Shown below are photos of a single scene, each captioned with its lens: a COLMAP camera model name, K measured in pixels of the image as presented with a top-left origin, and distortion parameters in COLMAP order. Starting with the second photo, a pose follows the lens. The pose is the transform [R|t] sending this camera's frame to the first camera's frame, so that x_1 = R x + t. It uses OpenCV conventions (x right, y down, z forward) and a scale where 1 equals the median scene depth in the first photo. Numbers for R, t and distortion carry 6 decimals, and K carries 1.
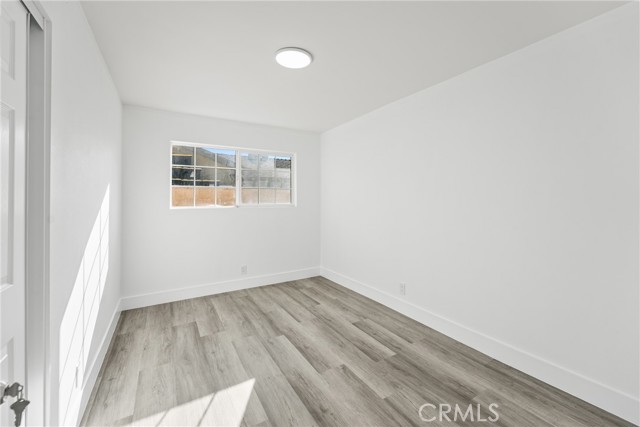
lens RADIAL K [[259.9, 0, 319.0], [0, 259.9, 202.3], [0, 0, 1]] dist [-0.000222, -0.000029]
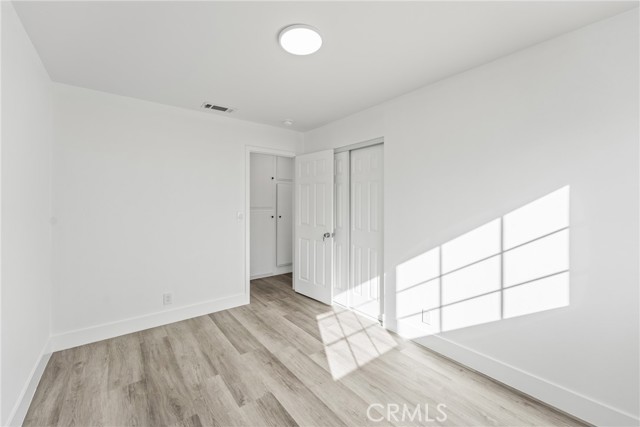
lens RADIAL K [[259.9, 0, 319.0], [0, 259.9, 202.3], [0, 0, 1]] dist [-0.000222, -0.000029]
pose [[-0.992146, 0.002214, -0.125067, -0.061375], [0.002495, 0.999995, -0.002097, -0.037751], [0.125062, -0.002393, -0.992146, 2.108502]]
